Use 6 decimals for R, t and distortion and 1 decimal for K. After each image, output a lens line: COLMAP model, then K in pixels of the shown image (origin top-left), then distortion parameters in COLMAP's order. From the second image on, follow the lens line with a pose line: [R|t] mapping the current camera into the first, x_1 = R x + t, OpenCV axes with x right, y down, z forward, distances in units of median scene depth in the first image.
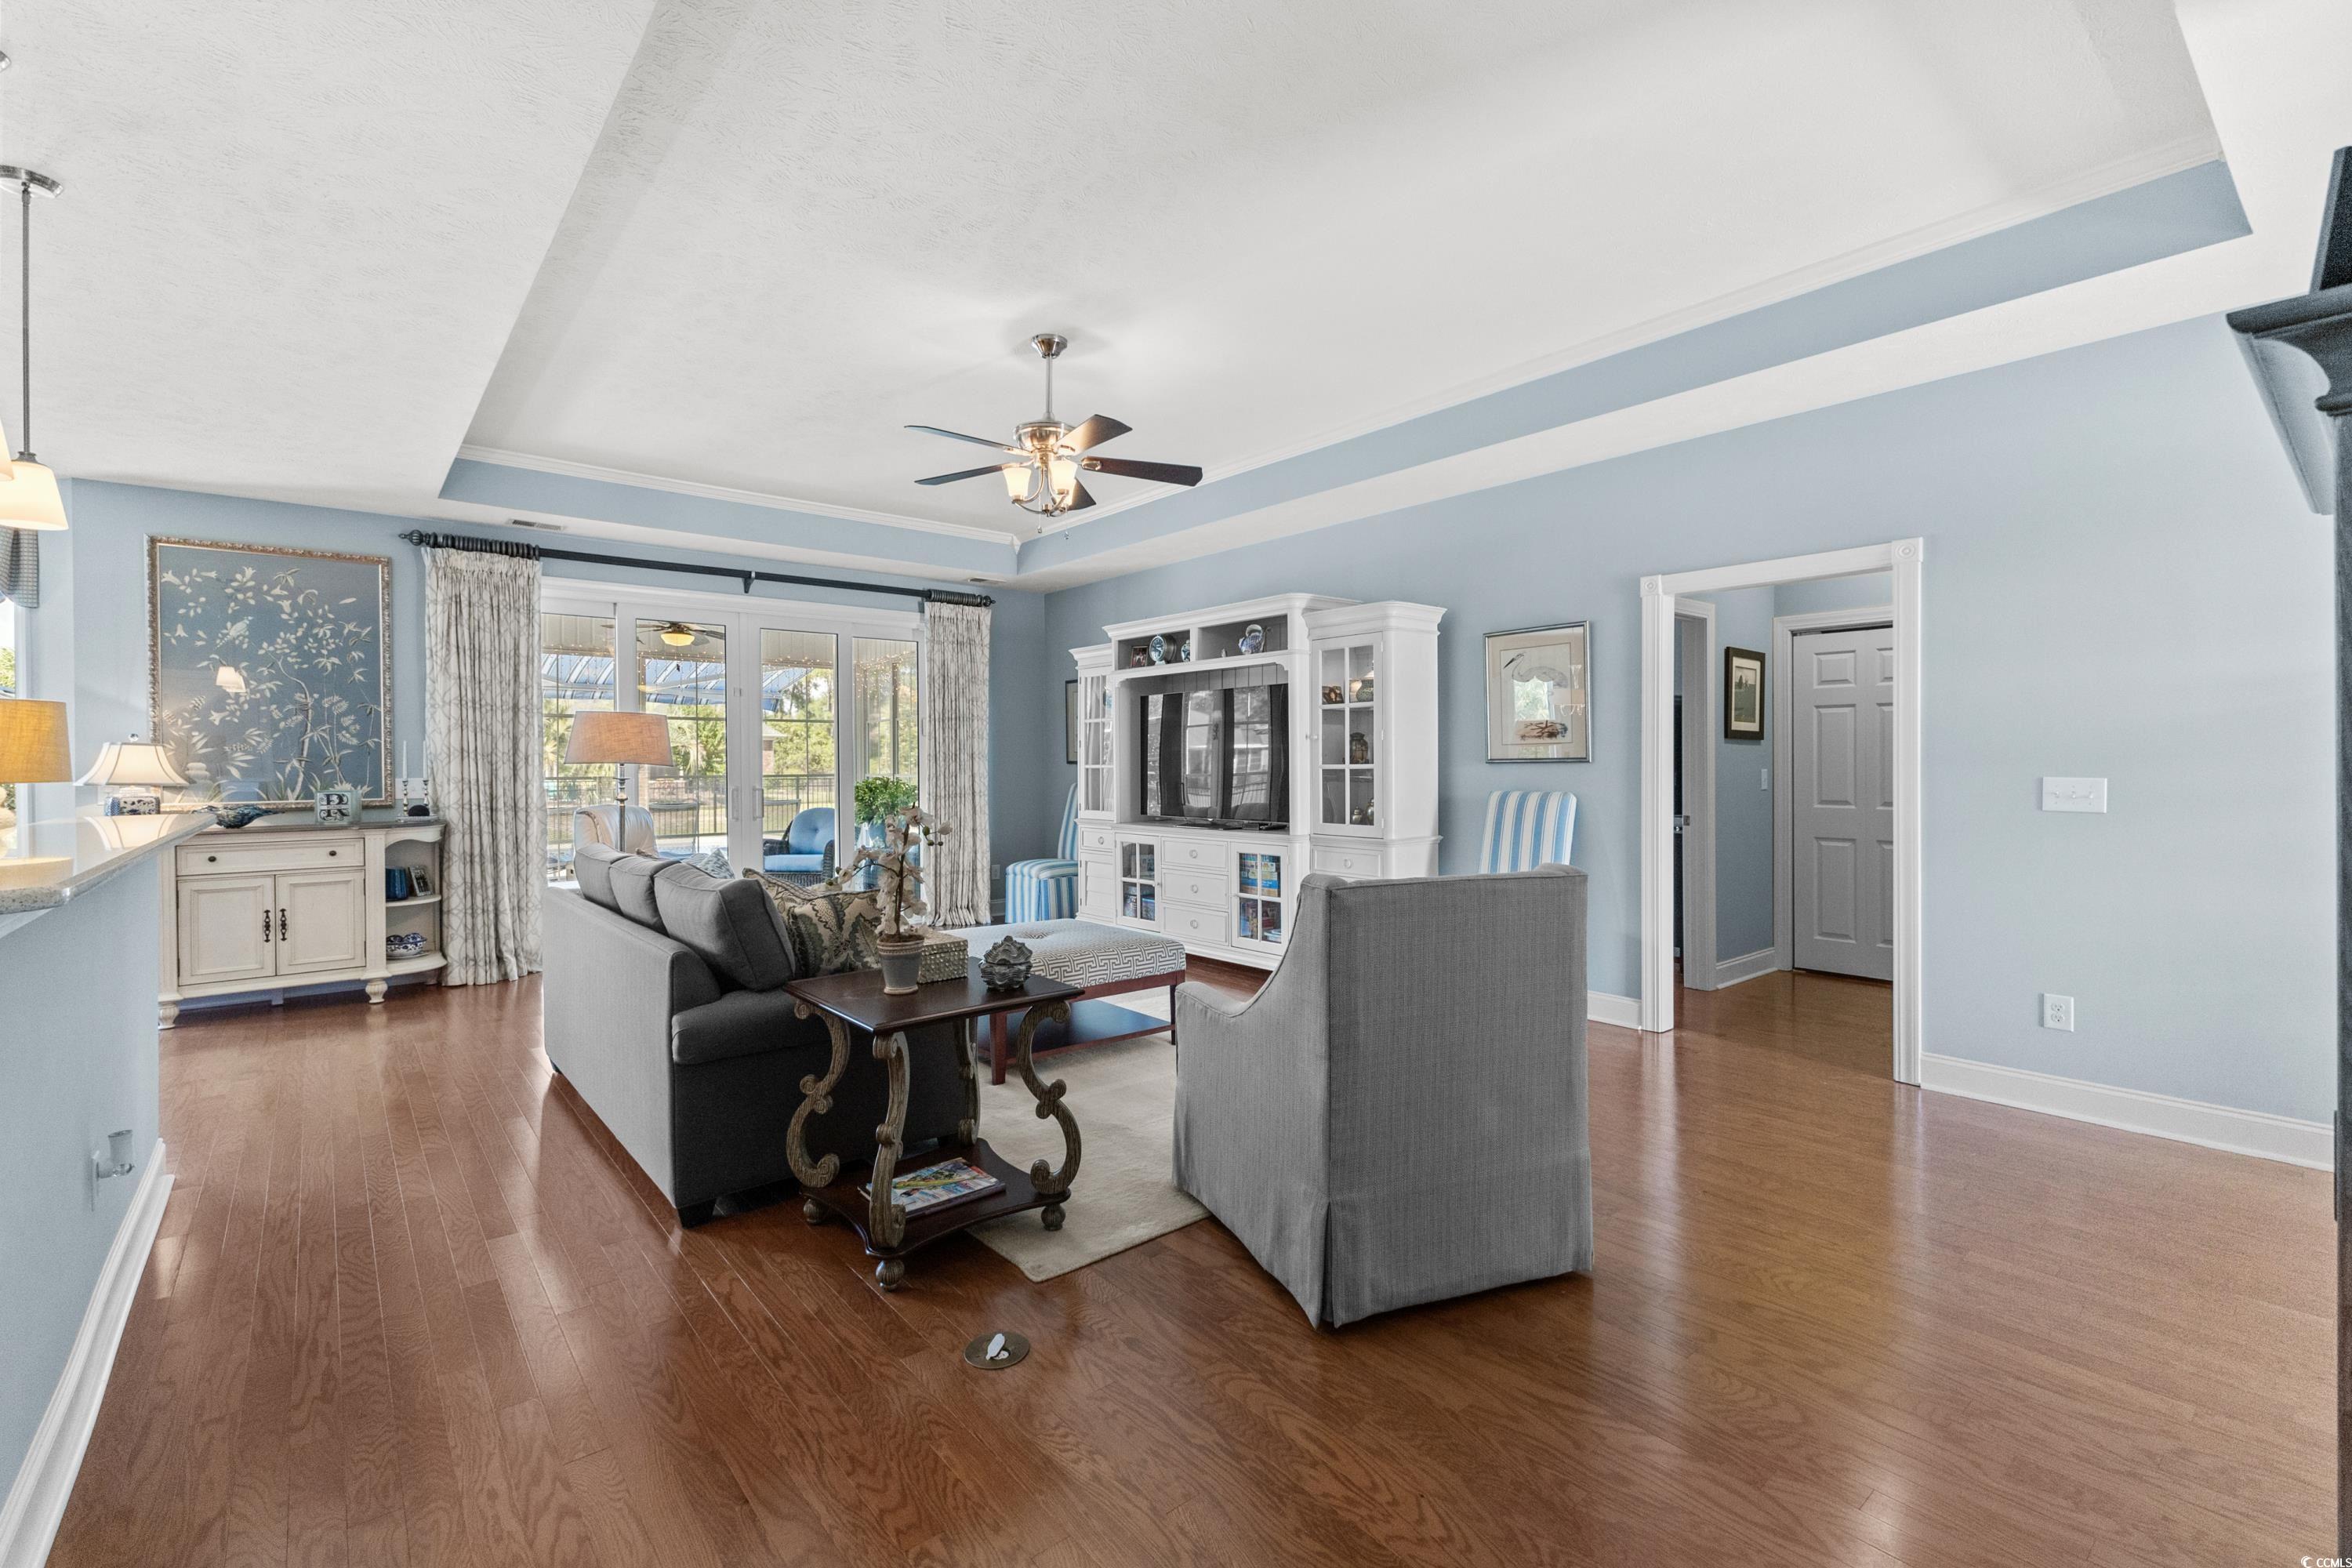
lens RADIAL K [[1037.9, 0, 1181.5], [0, 1037.9, 764.6], [0, 0, 1]] dist [-0.000711, -0.000004]
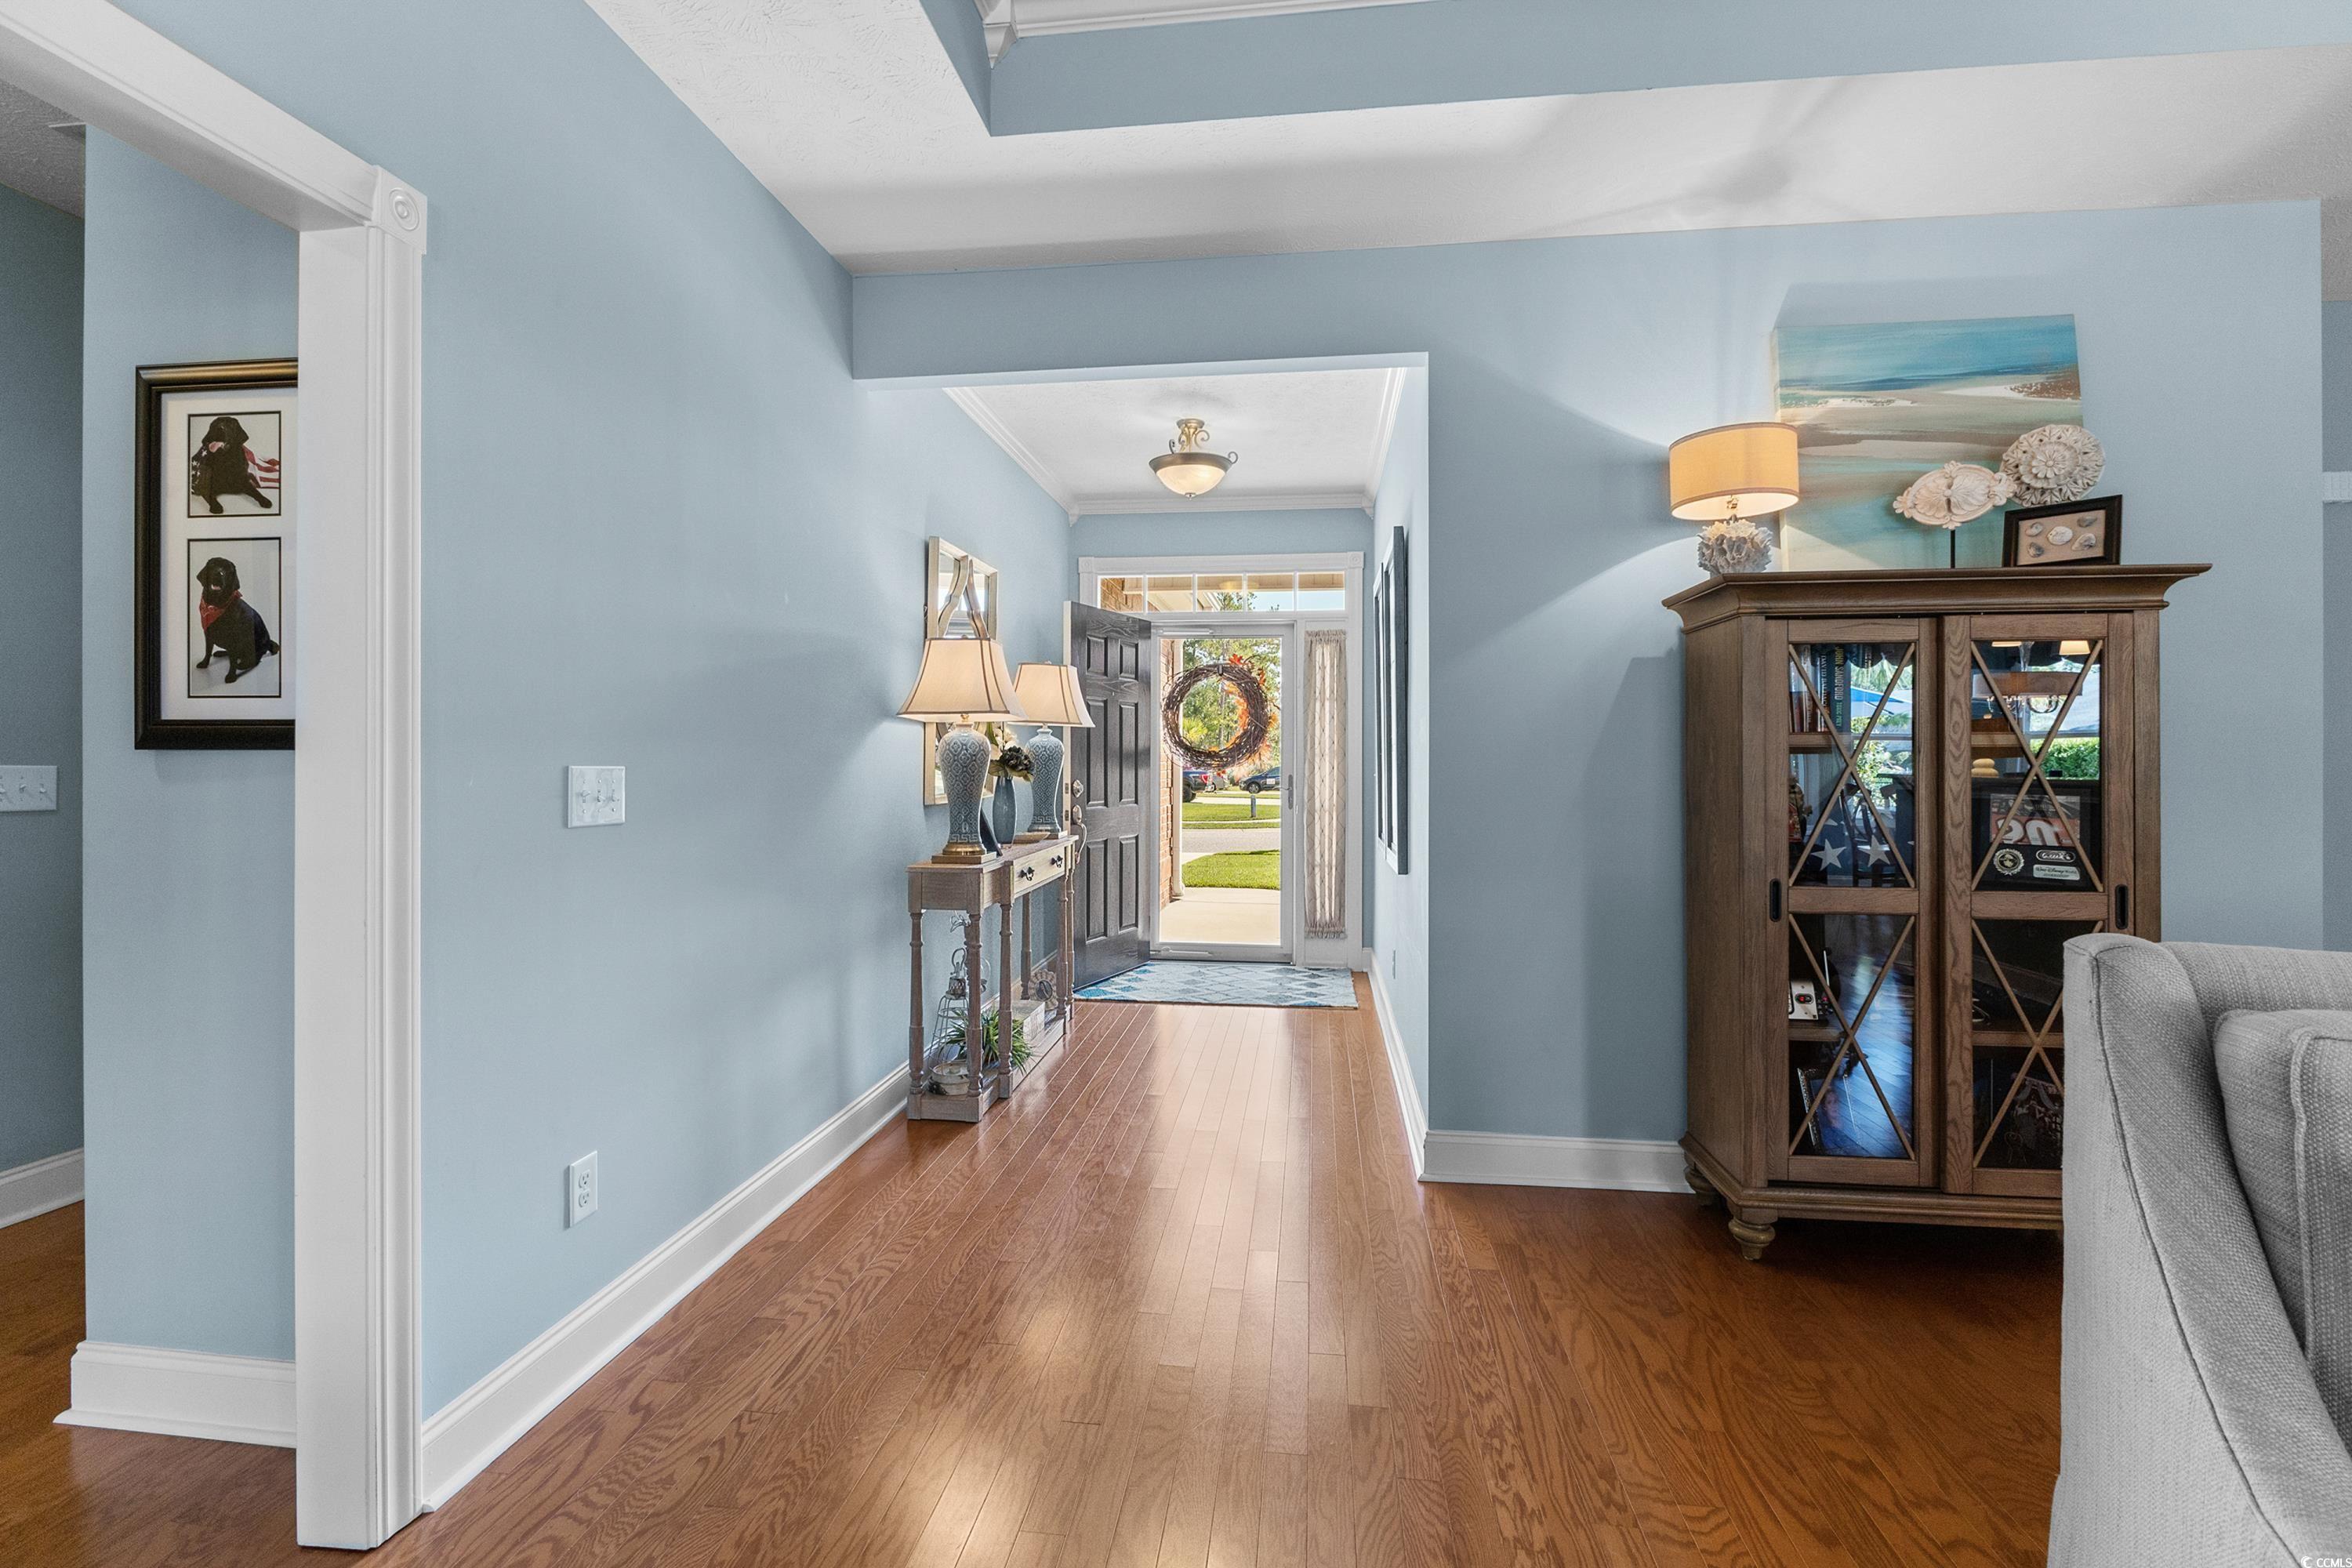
lens RADIAL K [[1083.3, 0, 1175.9], [0, 1083.3, 764.8], [0, 0, 1]] dist [-0.004184, -0.001014]
pose [[-0.674674, -0.004956, 0.738100, 0.130862], [0.002509, 0.999956, 0.009007, 0.005065], [-0.738112, 0.007929, -0.674632, 0.736842]]
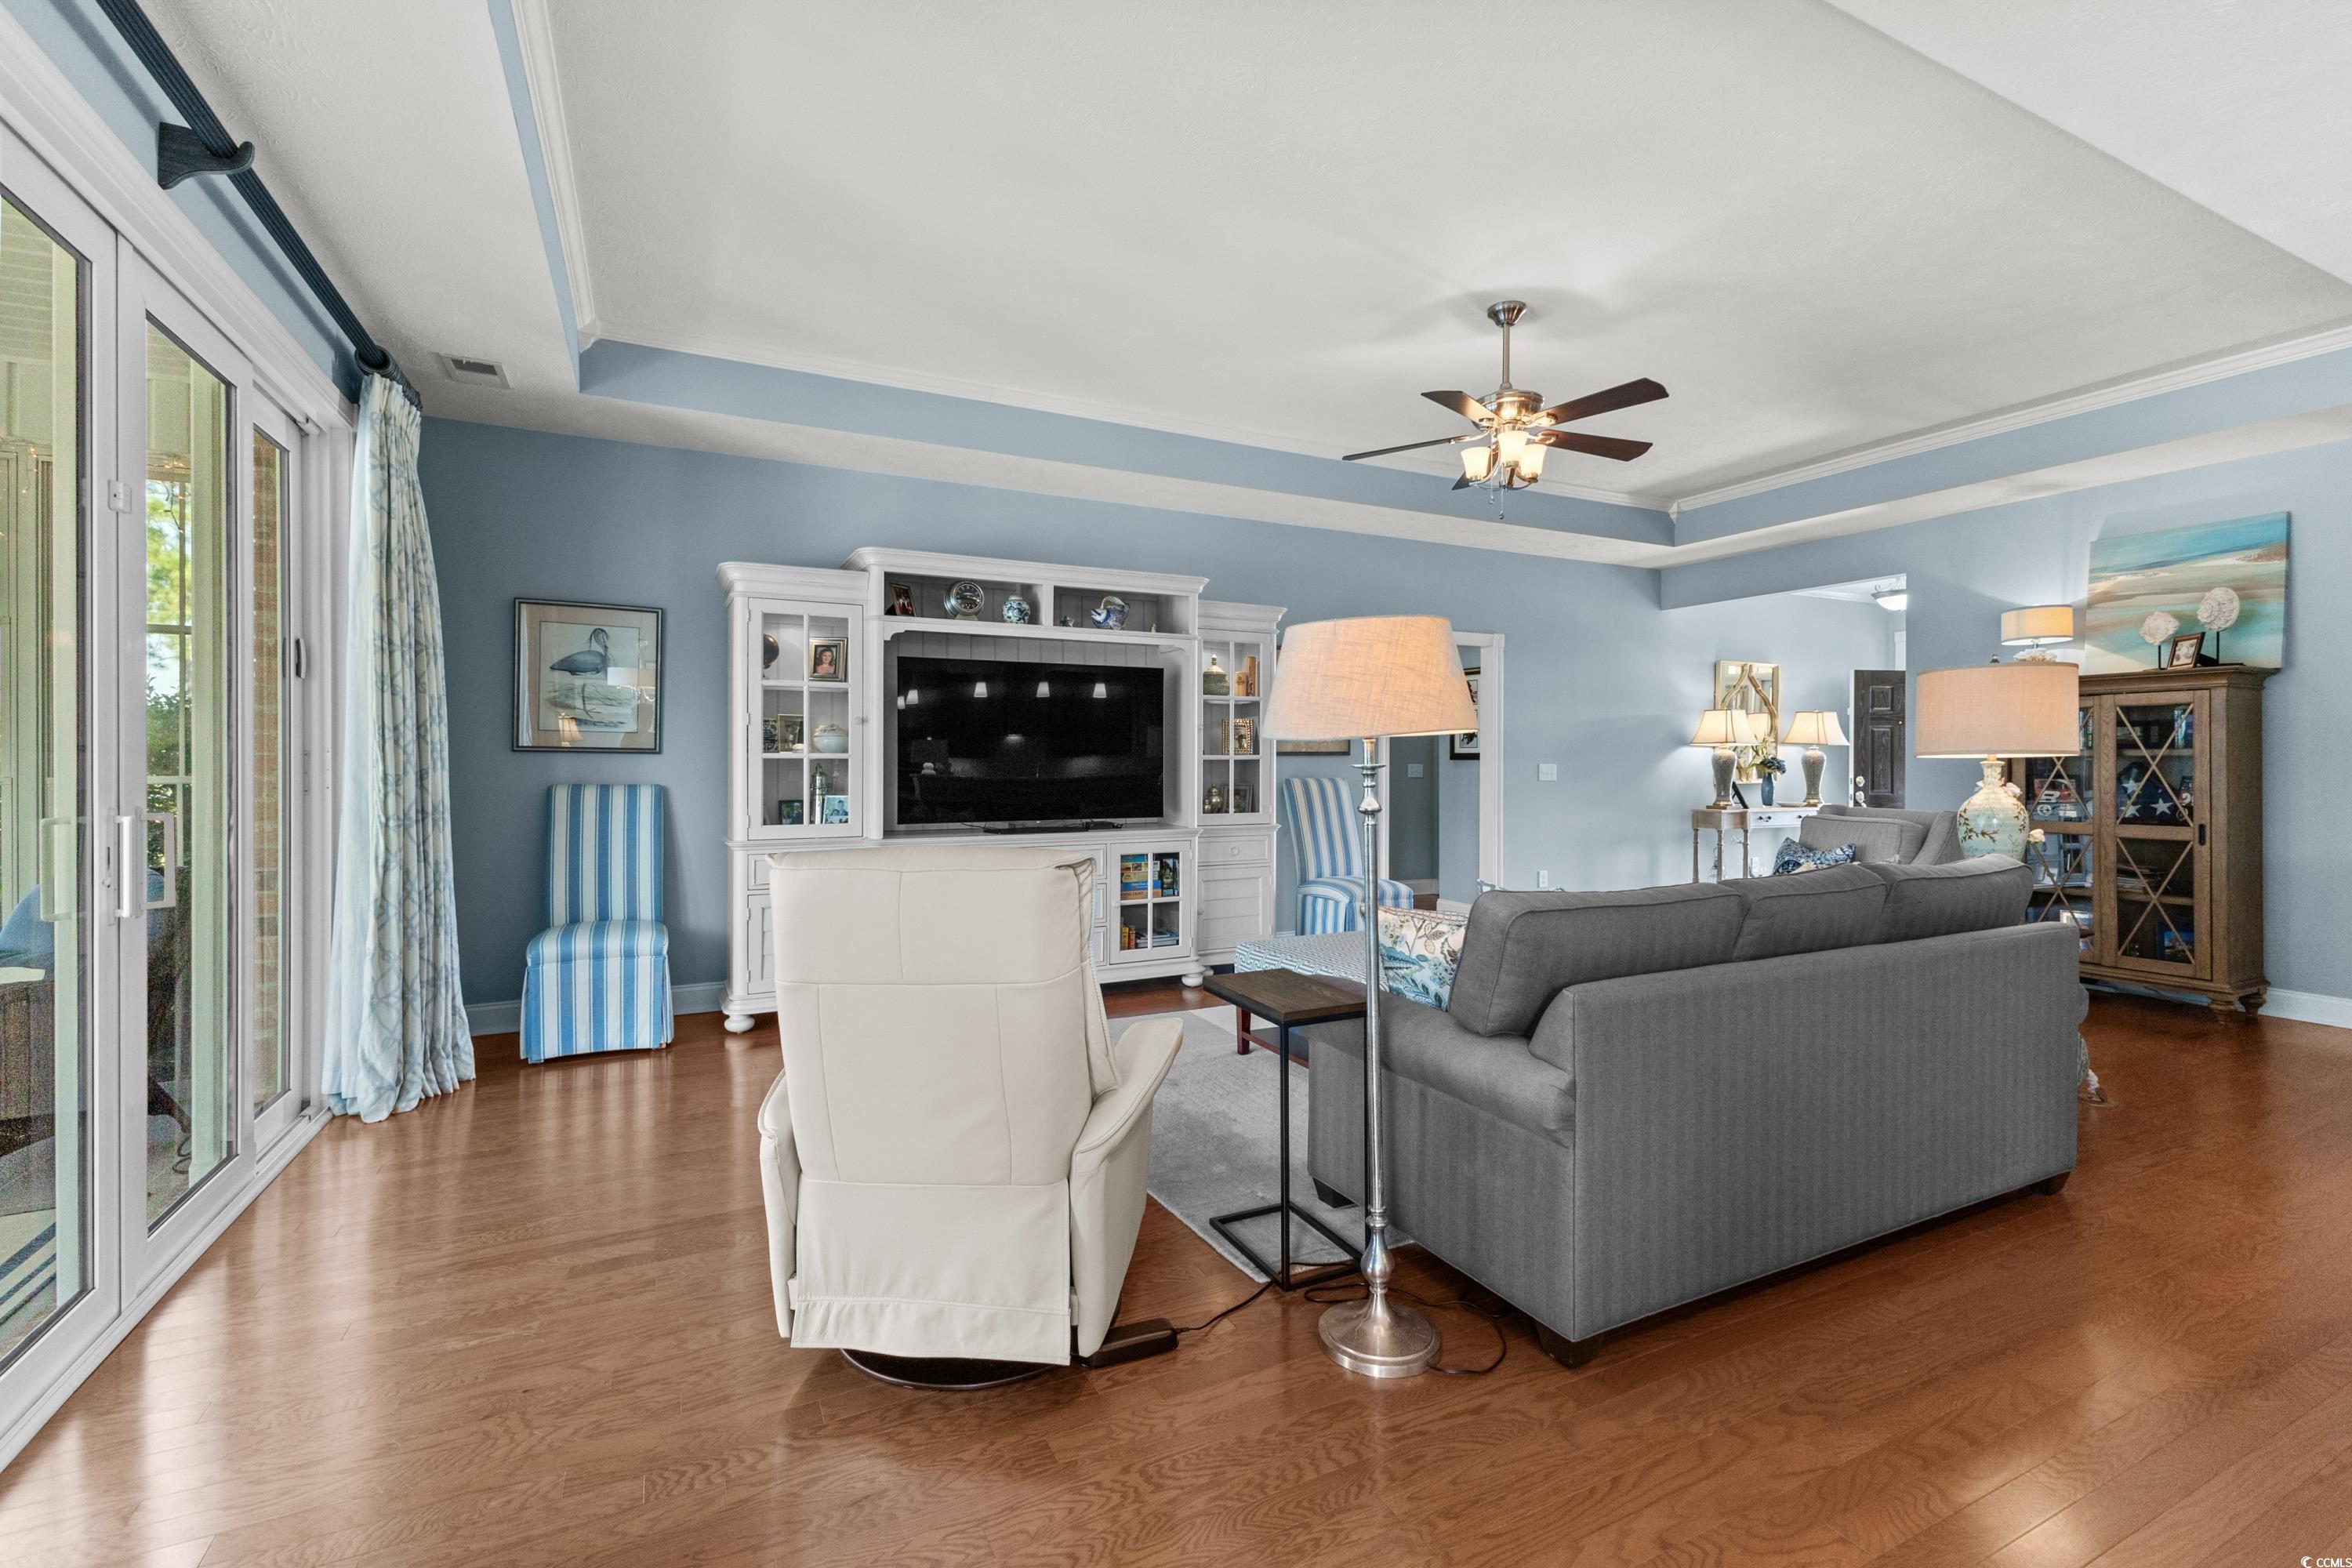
lens RADIAL K [[1037.9, 0, 1181.5], [0, 1037.9, 764.6], [0, 0, 1]] dist [-0.000711, -0.000004]
pose [[0.233387, 0.001052, 0.972383, -0.817268], [0.000880, 0.999999, -0.001293, 0.009893], [-0.972383, 0.001158, 0.233386, 0.773759]]
